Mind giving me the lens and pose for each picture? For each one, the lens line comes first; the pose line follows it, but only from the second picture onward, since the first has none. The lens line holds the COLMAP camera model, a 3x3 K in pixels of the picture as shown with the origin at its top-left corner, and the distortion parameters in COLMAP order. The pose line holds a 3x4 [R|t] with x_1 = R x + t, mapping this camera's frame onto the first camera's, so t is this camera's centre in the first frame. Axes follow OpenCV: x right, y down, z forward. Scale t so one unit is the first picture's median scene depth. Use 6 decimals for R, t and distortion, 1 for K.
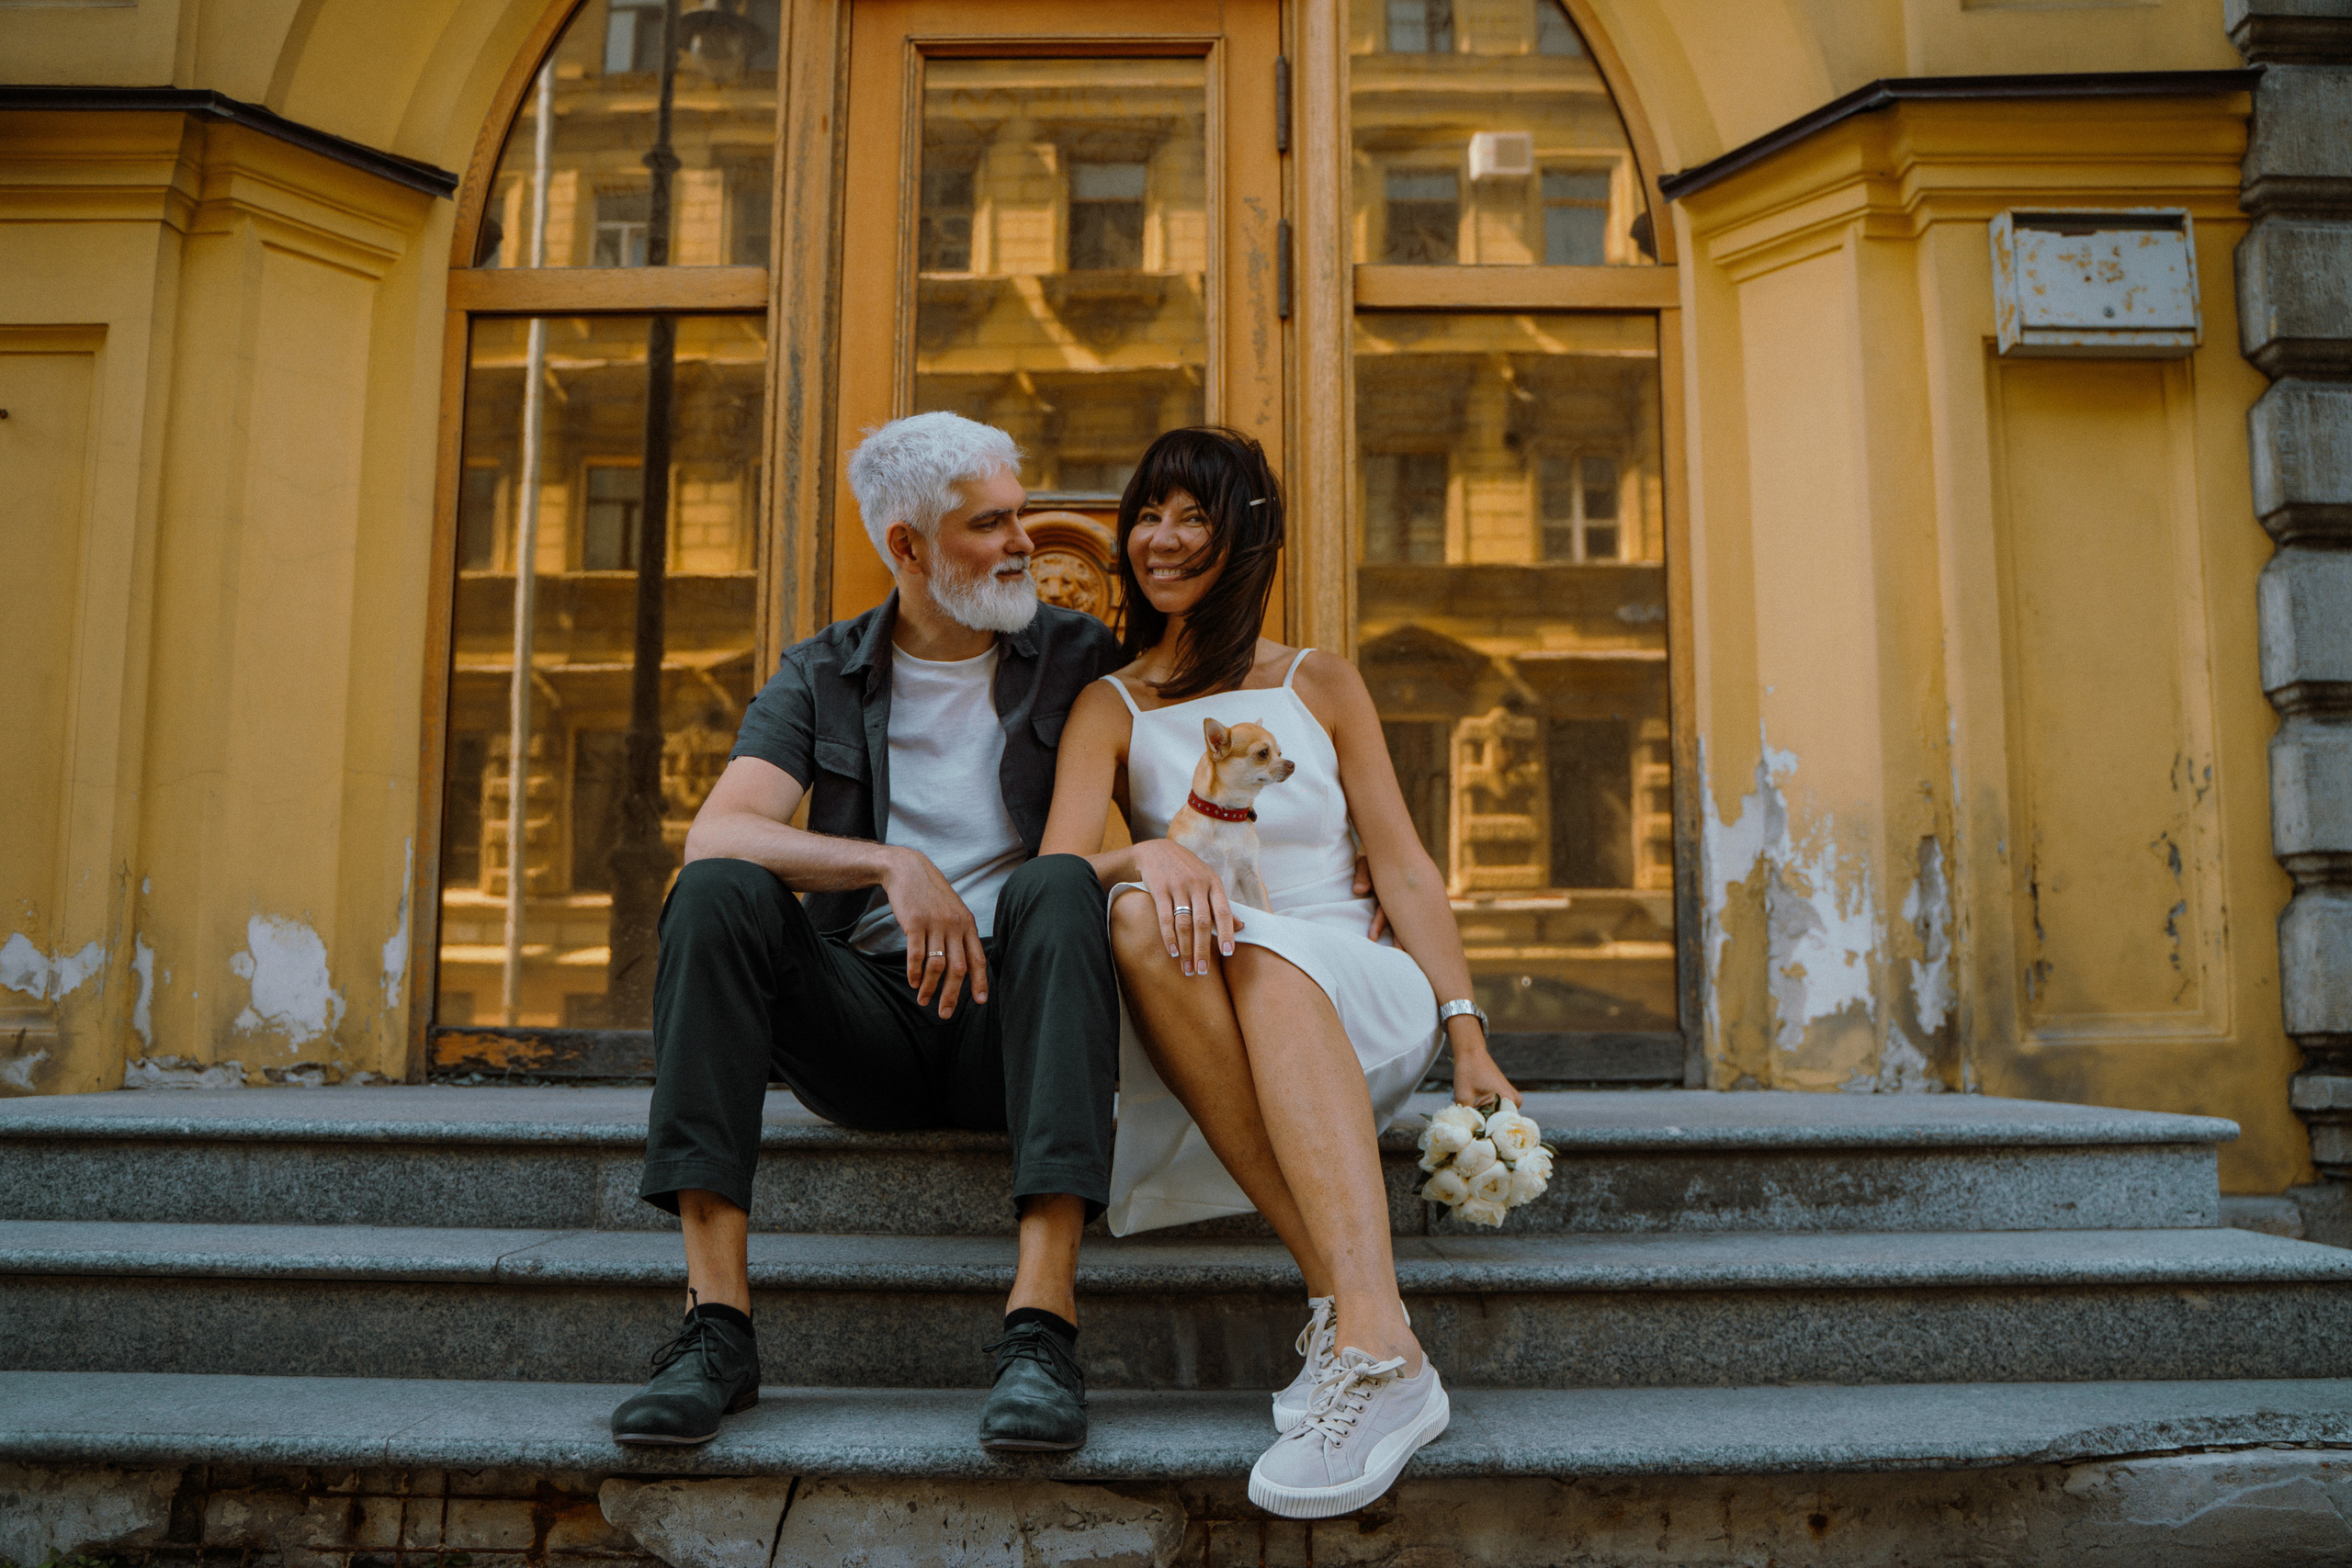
lens RADIAL K [[1902.6, 0, 1169.5], [0, 1902.6, 787.6], [0, 0, 1]] dist [-0.121481, 0.094416]
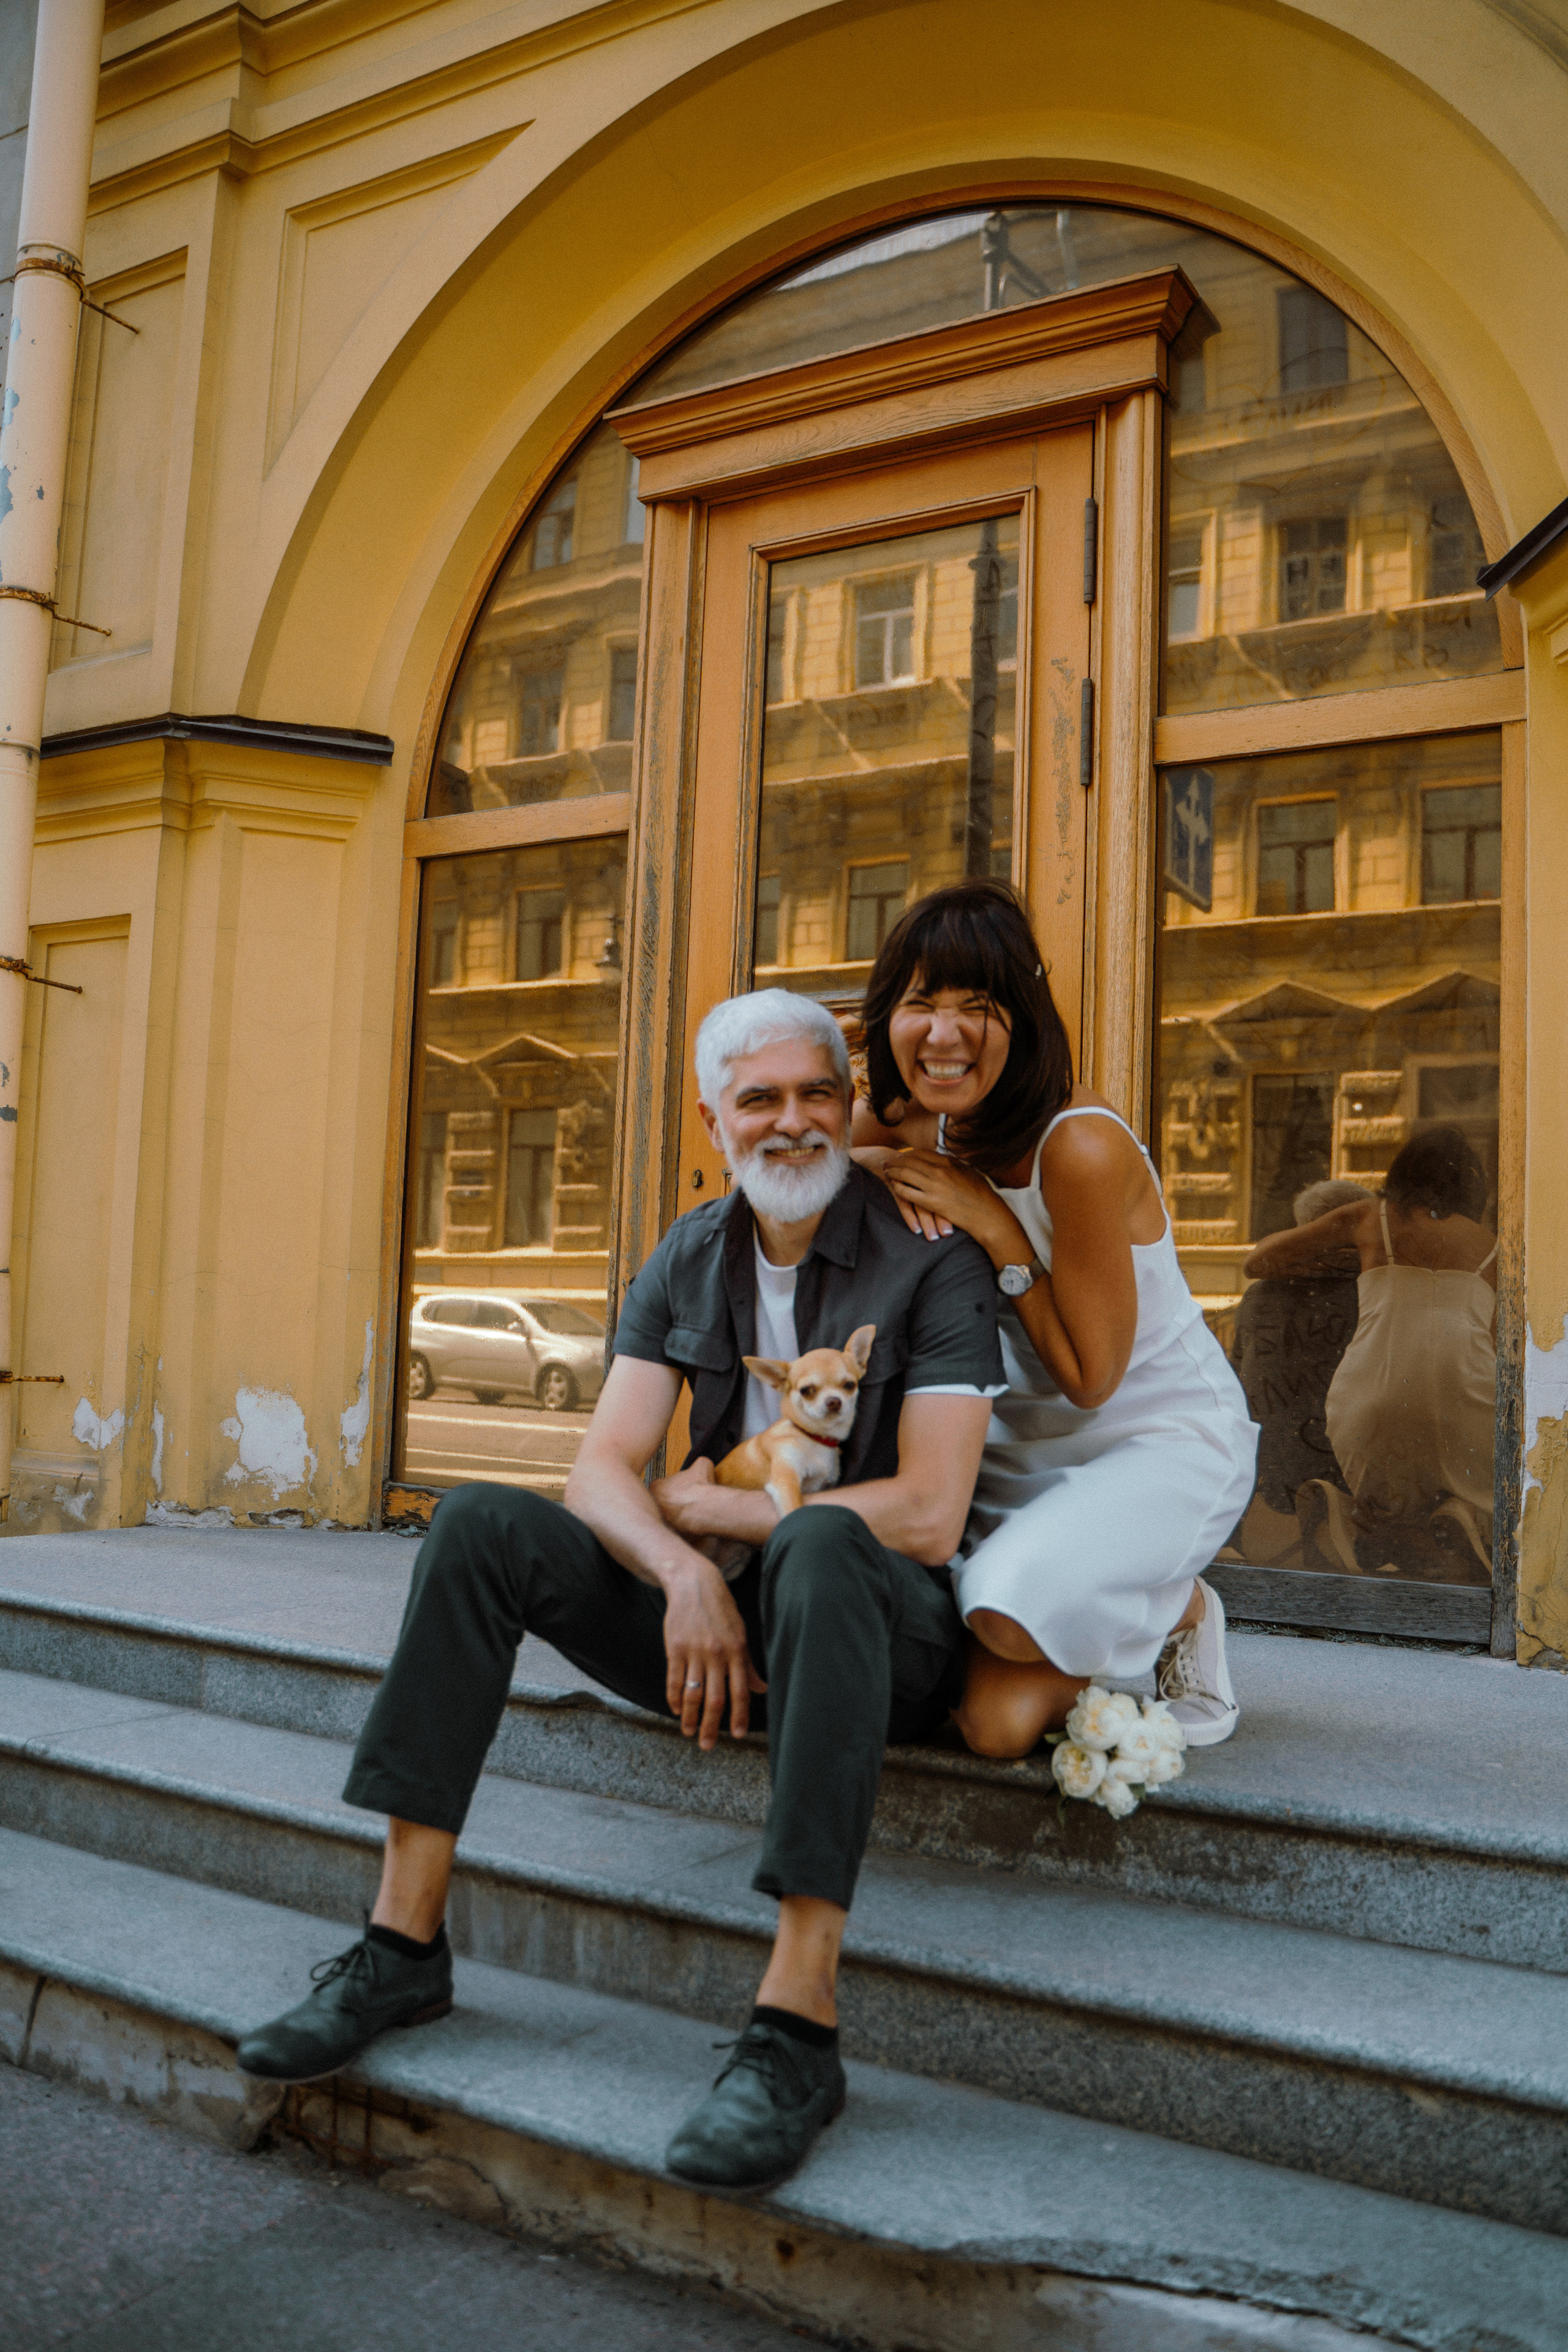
lens RADIAL K [[1902.8, 0, 792.3], [0, 1902.8, 1191.4], [0, 0, 1]] dist [-0.121481, 0.094416]
pose [[0.860373, -0.008000, -0.509602, 0.468970], [0.027142, 0.999177, 0.030139, -0.091259], [0.508941, -0.039762, 0.859883, 0.128148]]
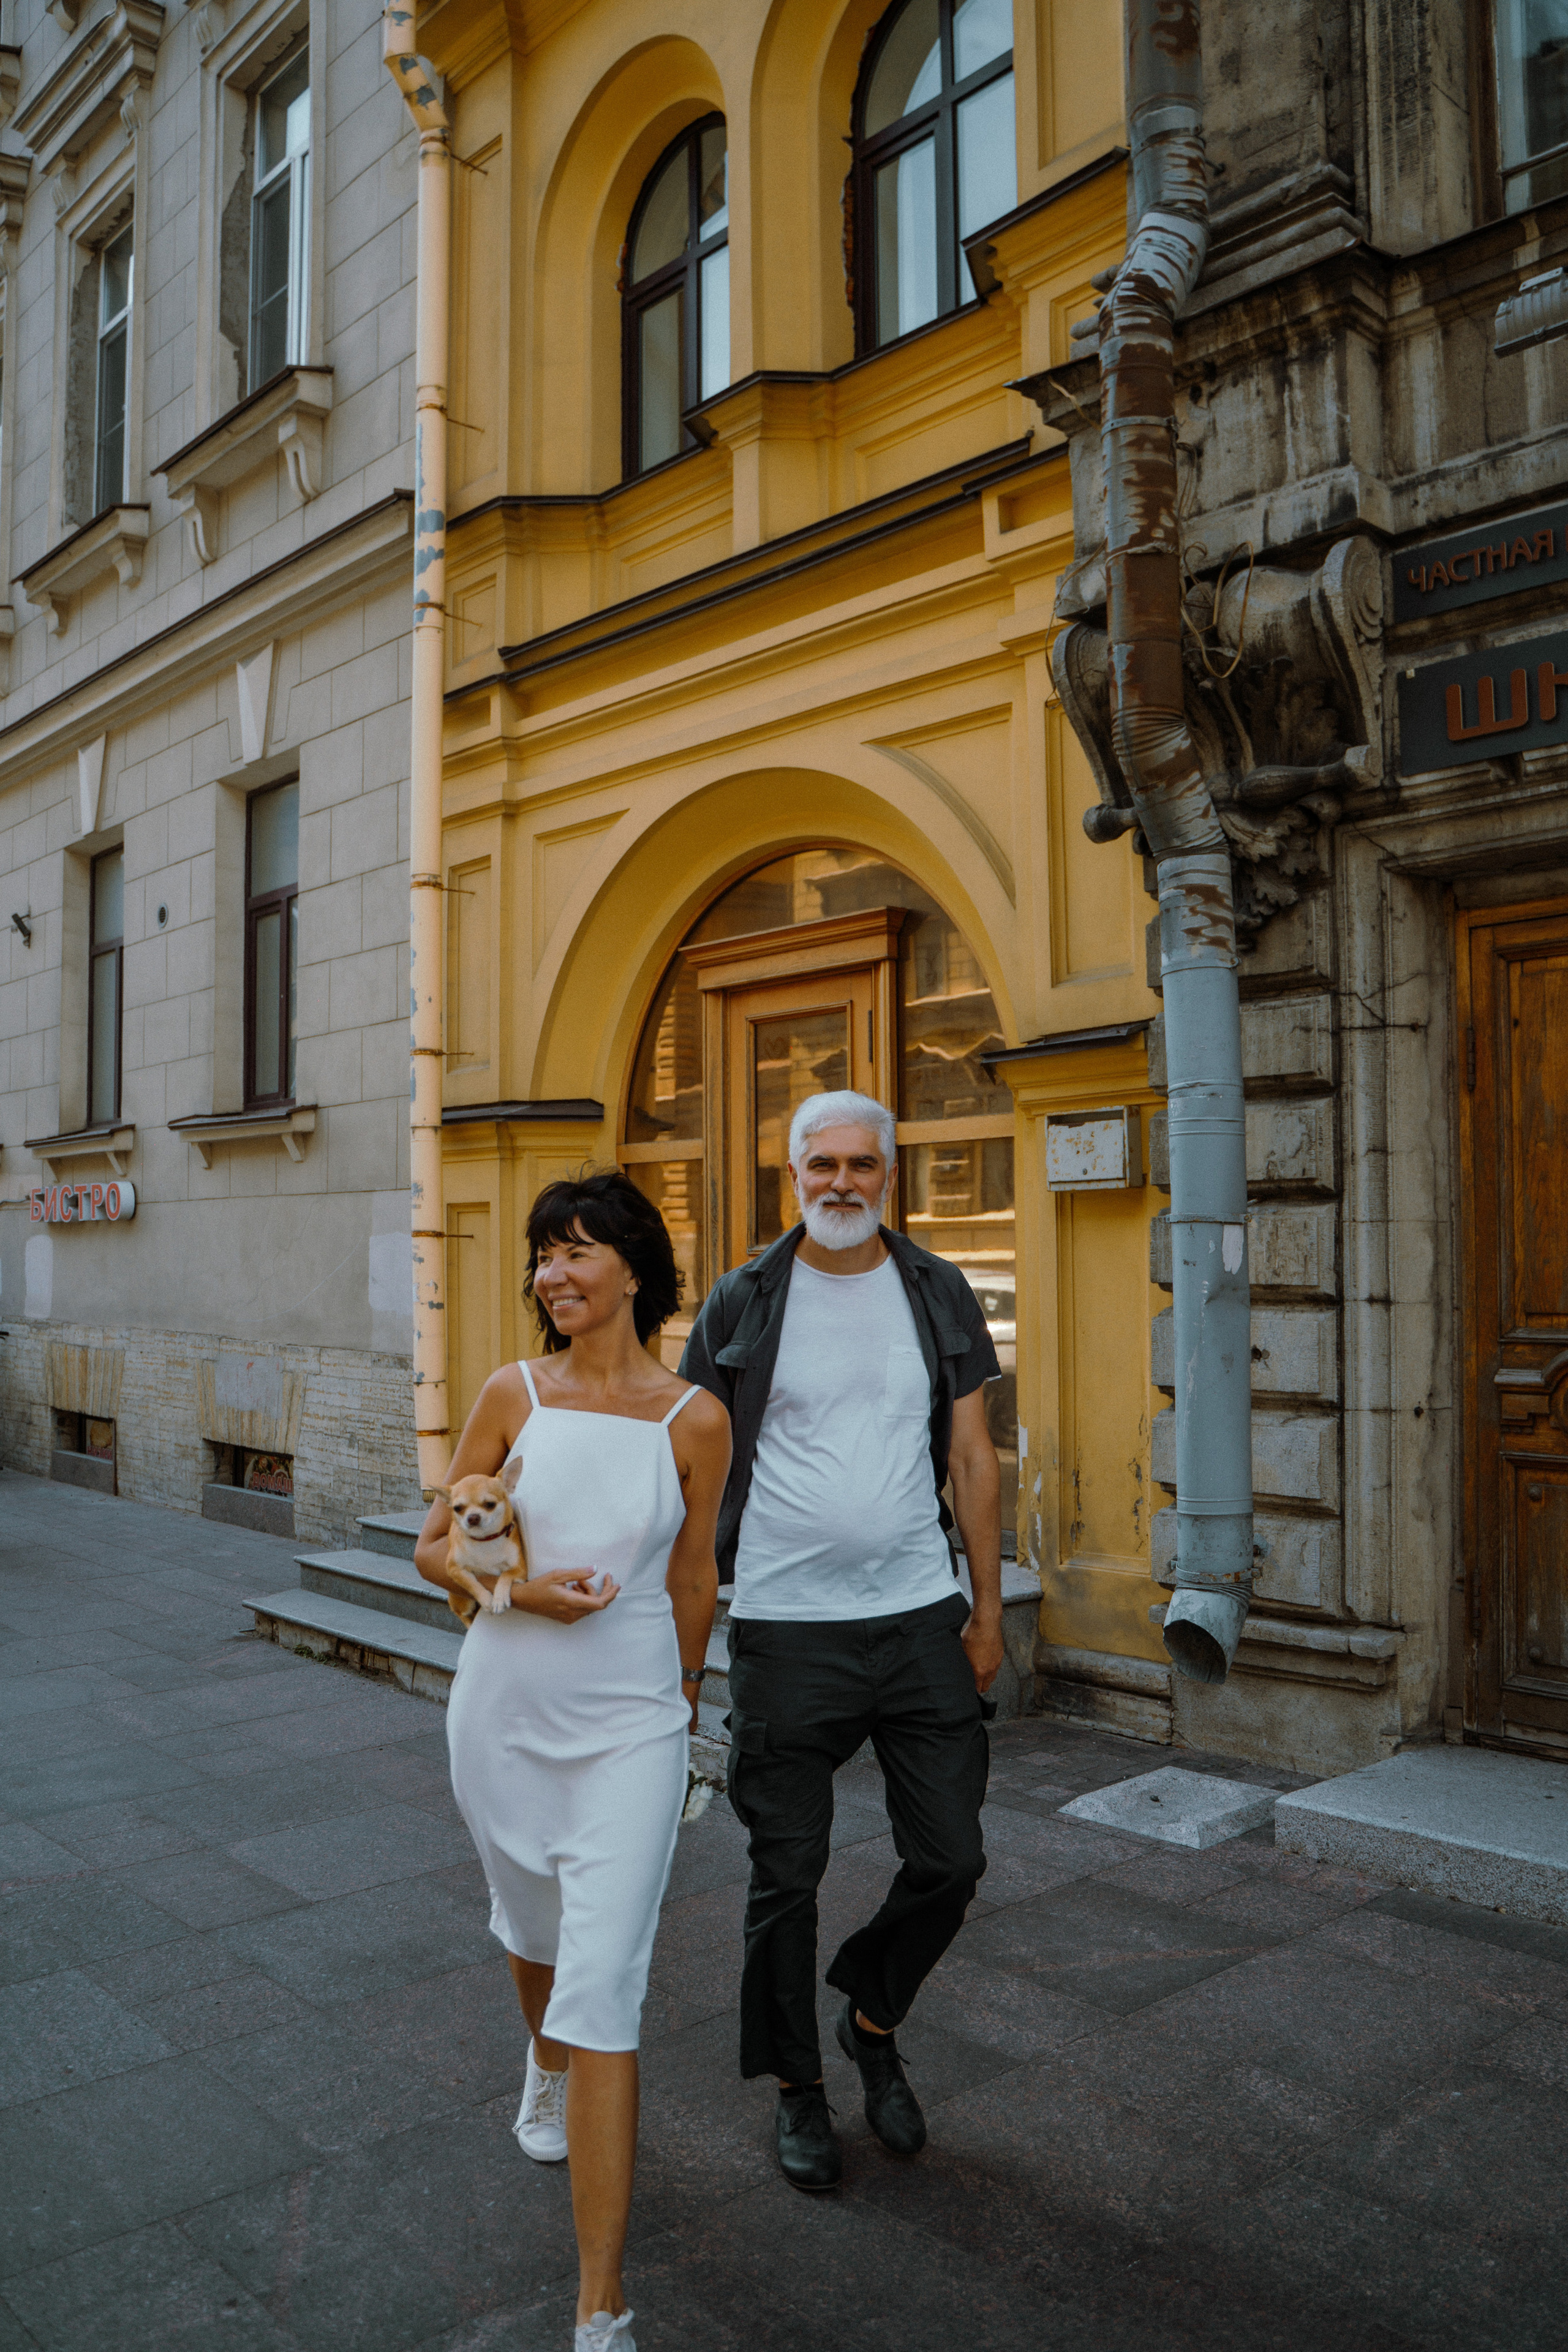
lens RADIAL K [[1902.8, 0, 797.8], [0, 1902.8, 1190.3], [0, 0, 1]] dist [-0.121481, 0.094416]
pose [[0.666313, -0.033818, -0.744905, 1.697415], [0.101146, 0.993837, 0.045356, -0.351096], [0.738780, -0.105566, 0.665627, -0.438711]]
